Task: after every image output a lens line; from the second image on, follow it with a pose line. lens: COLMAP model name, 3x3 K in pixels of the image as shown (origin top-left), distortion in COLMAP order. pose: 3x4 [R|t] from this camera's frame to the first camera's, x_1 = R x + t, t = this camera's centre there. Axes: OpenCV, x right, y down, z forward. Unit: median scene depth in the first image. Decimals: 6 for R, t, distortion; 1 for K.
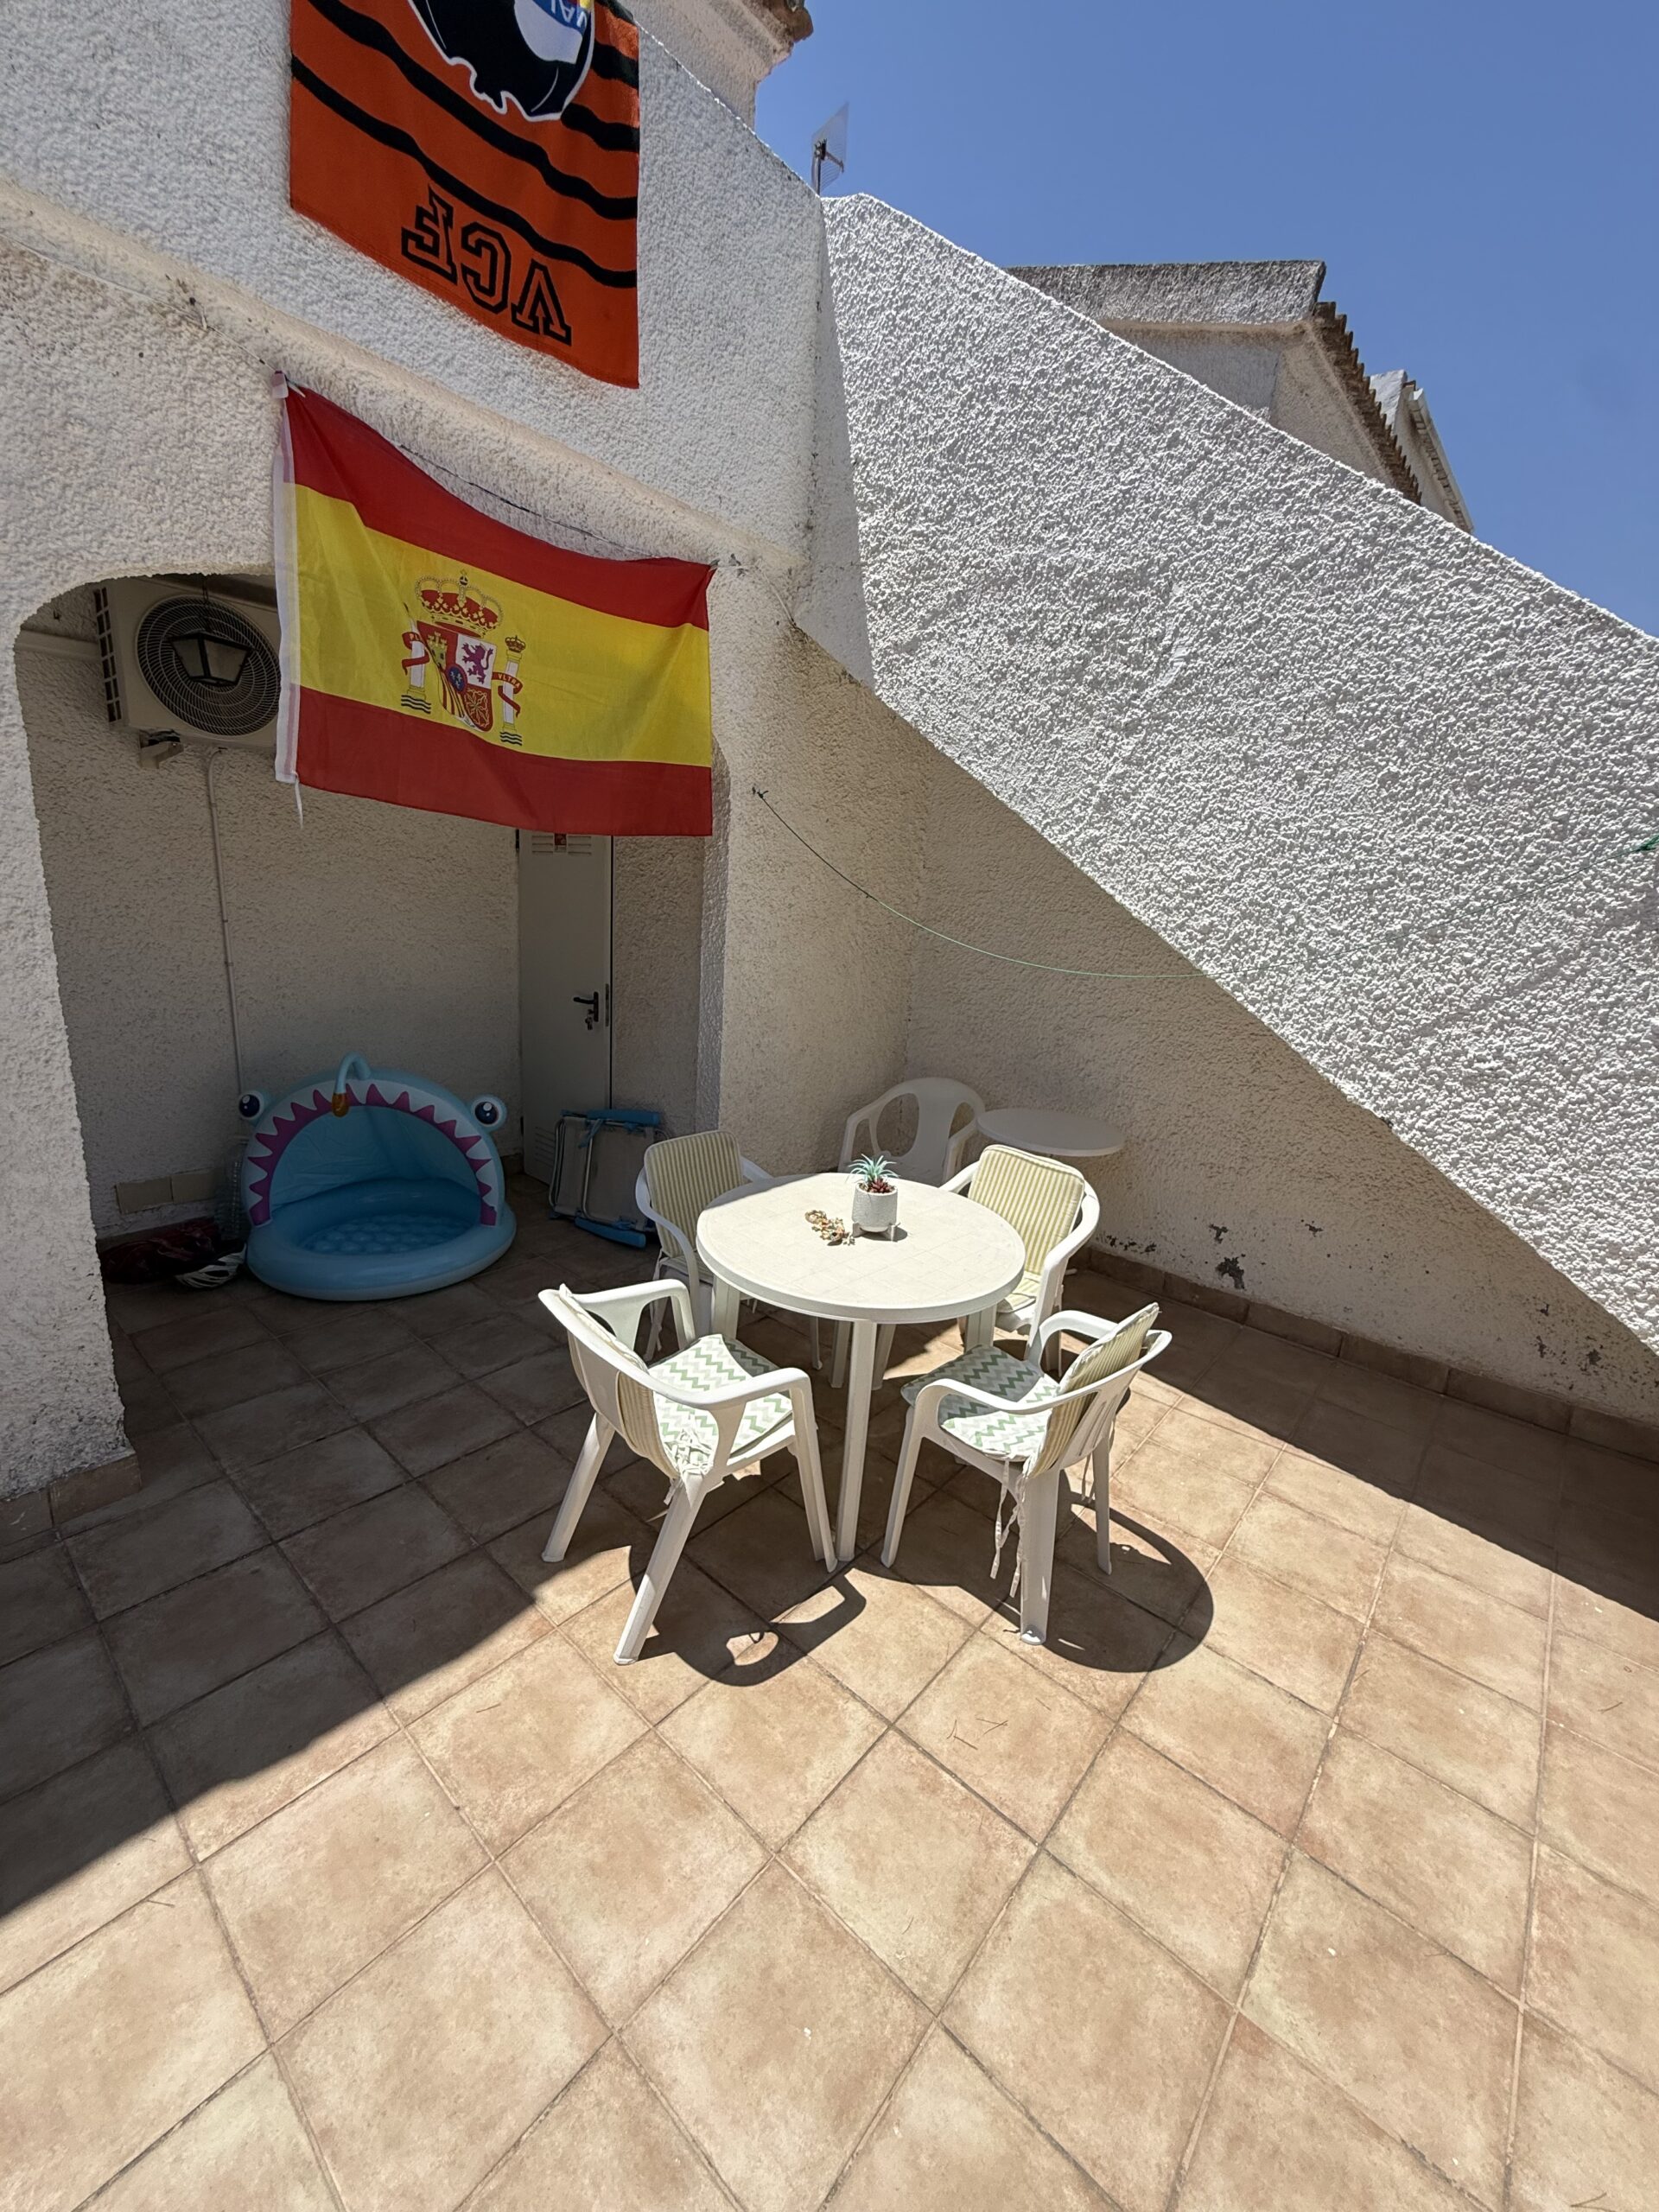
lens RADIAL K [[885.0, 0, 831.1], [0, 885.0, 1100.0], [0, 0, 1]] dist [-0.000626, 0.000235]
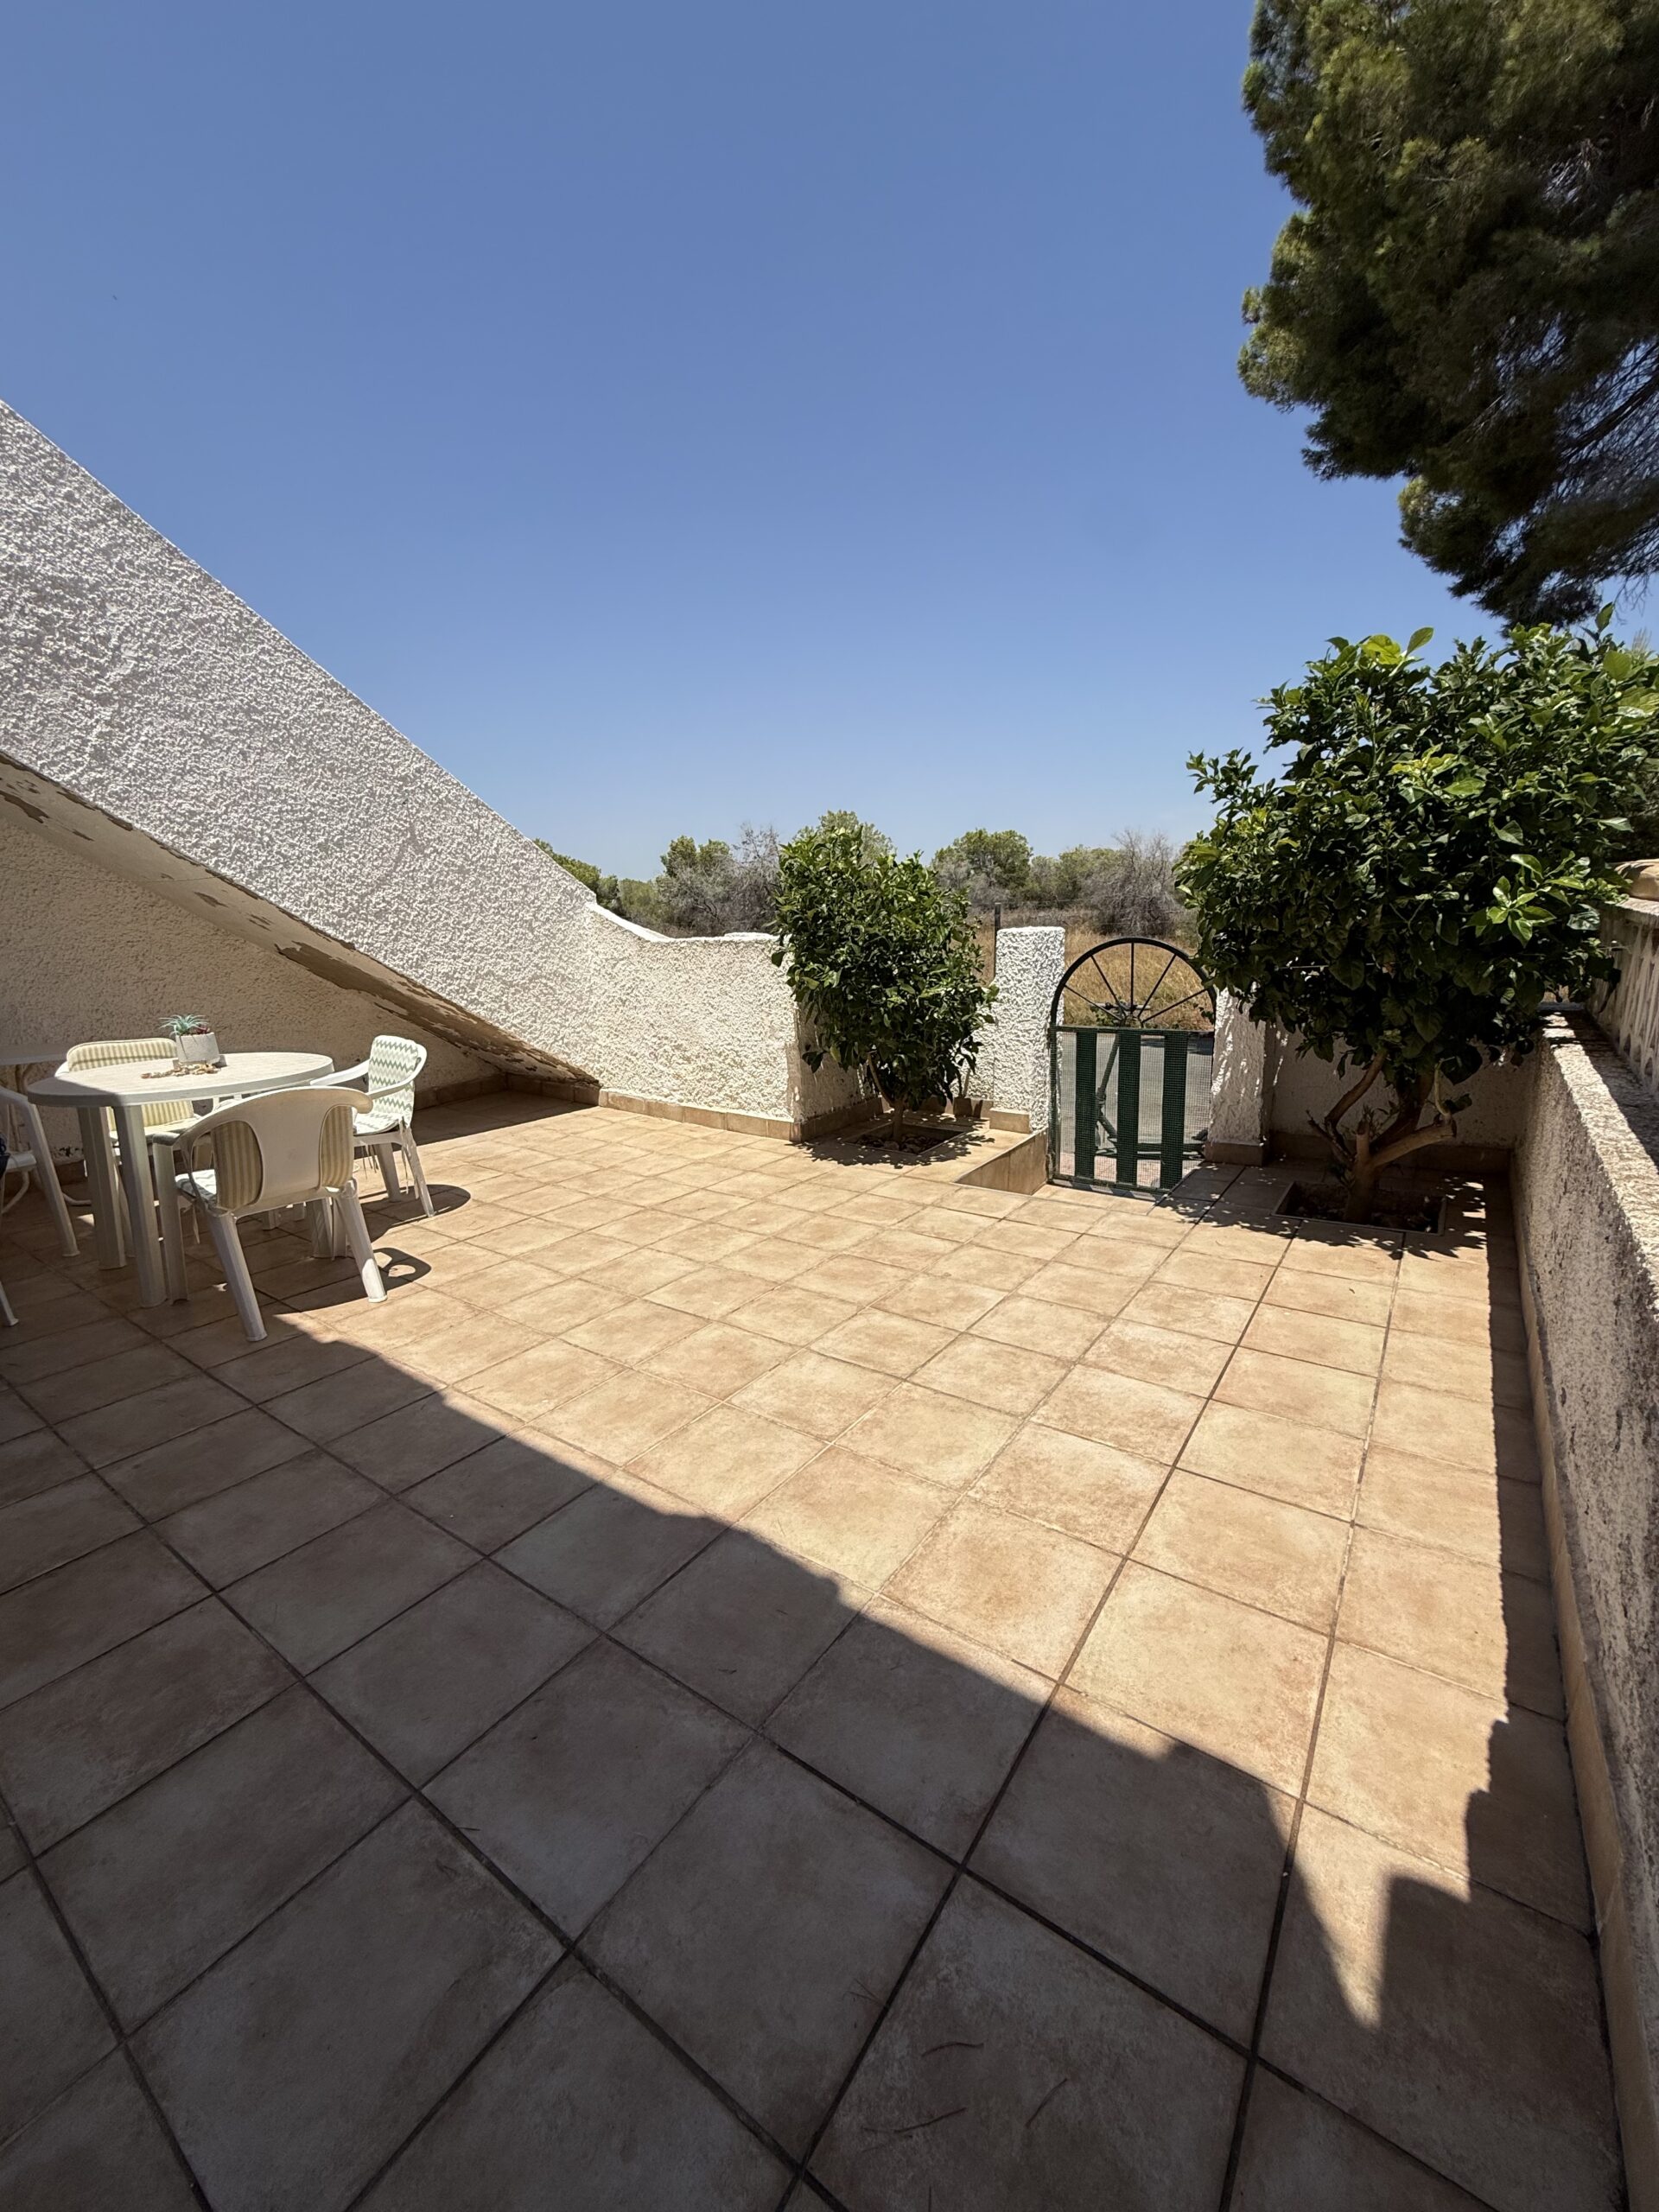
lens RADIAL K [[885.0, 0, 830.6], [0, 885.0, 1102.9], [0, 0, 1]] dist [-0.000626, 0.000235]
pose [[-0.095499, -0.270009, 0.958110, -1.345885], [0.263939, 0.921190, 0.285912, 0.065097], [-0.959800, 0.280187, -0.016706, 0.127301]]
